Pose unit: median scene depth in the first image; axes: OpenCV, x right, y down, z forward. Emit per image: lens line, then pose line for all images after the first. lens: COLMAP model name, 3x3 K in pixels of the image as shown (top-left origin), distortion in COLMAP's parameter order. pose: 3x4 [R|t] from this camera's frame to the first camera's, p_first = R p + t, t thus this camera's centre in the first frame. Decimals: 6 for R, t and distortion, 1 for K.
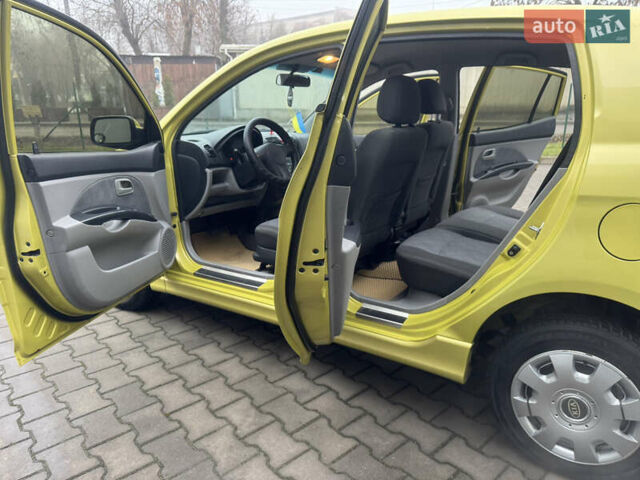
lens RADIAL K [[455.0, 0, 318.9], [0, 455.0, 239.5], [0, 0, 1]] dist [0.027180, -0.036258]
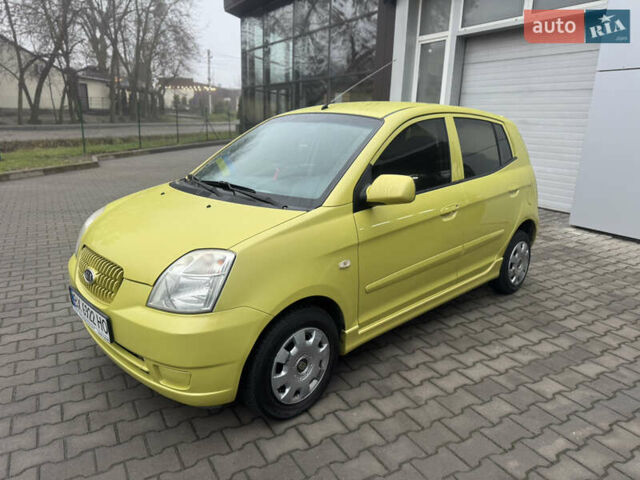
lens RADIAL K [[453.9, 0, 321.0], [0, 453.9, 239.4], [0, 0, 1]] dist [0.032580, -0.043336]
pose [[0.207176, -0.244449, 0.947271, -1.487459], [0.241727, 0.951047, 0.192555, -0.383370], [-0.947970, 0.189088, 0.256124, 0.938799]]
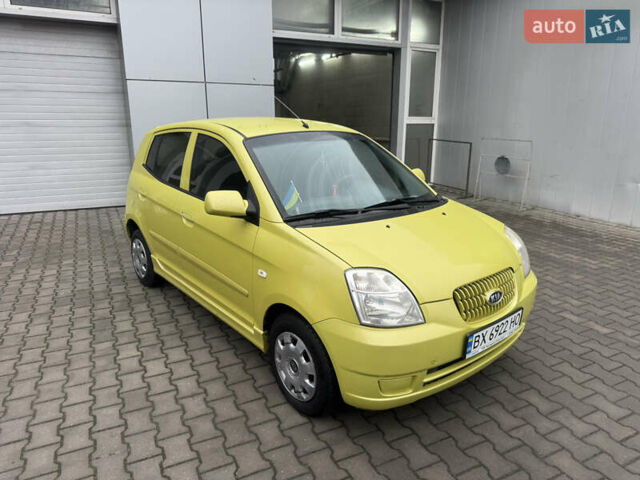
lens RADIAL K [[451.7, 0, 317.5], [0, 451.7, 242.2], [0, 0, 1]] dist [0.041748, -0.054539]
pose [[-0.959192, -0.077253, 0.271998, -0.501808], [0.073007, 0.861670, 0.502189, -0.935726], [-0.273169, 0.501554, -0.820867, 2.688571]]
